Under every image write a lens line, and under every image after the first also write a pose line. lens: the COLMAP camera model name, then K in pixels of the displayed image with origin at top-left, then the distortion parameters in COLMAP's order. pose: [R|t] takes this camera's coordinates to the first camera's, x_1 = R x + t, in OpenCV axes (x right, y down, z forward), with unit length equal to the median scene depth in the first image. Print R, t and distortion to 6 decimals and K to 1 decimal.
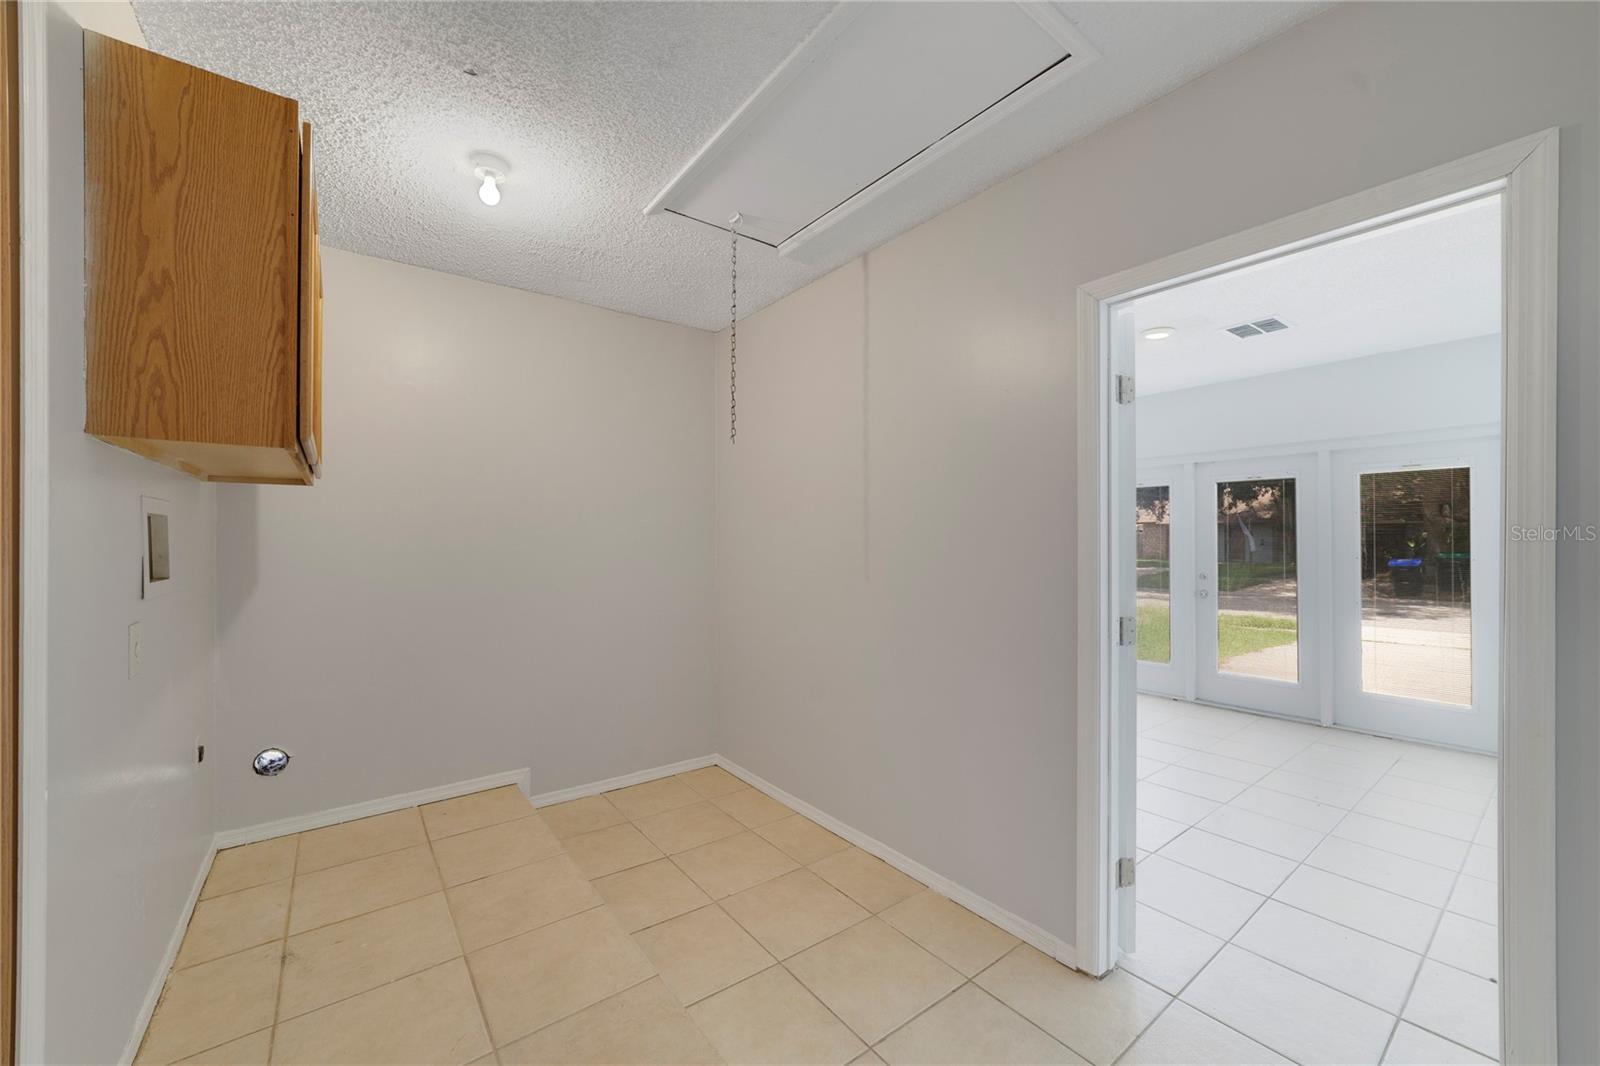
lens RADIAL K [[610.6, 0, 806.8], [0, 610.6, 536.6], [0, 0, 1]] dist [-0.028753, 0.010145]
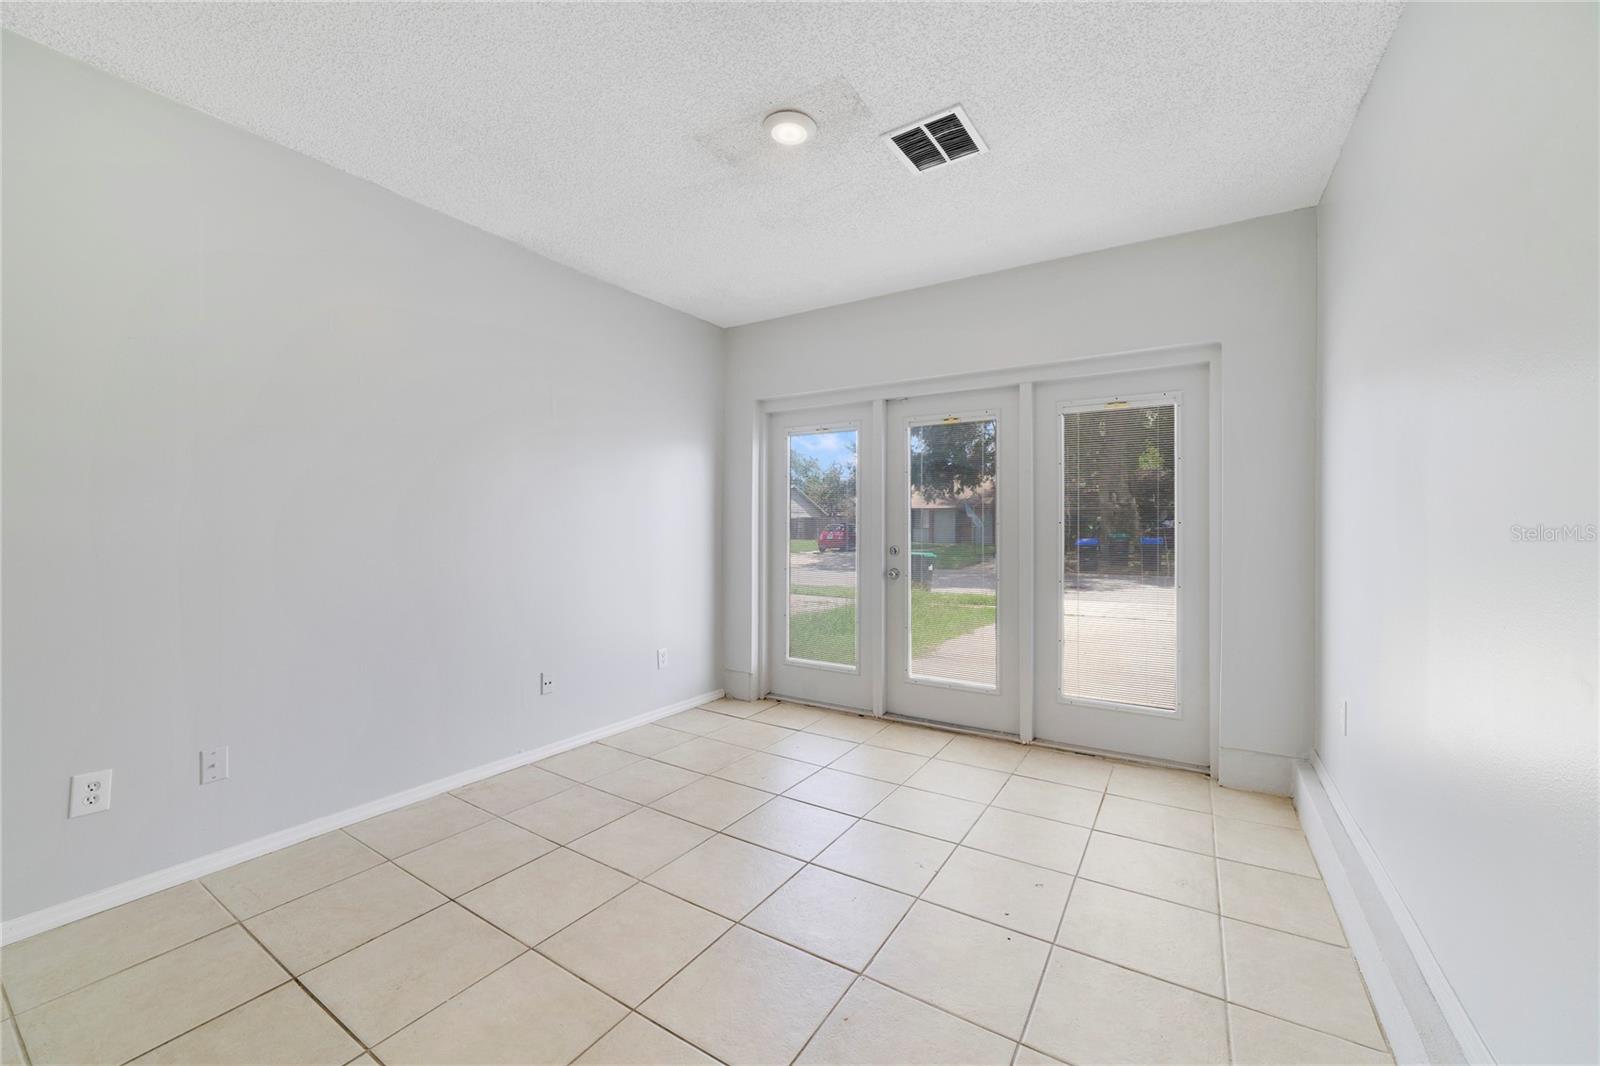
lens RADIAL K [[610.6, 0, 806.8], [0, 610.6, 536.6], [0, 0, 1]] dist [-0.028753, 0.010145]
pose [[0.936734, -0.006752, 0.349976, 0.285491], [-0.000556, 0.999784, 0.020778, 0.032851], [-0.350041, -0.019658, 0.936528, 0.322385]]
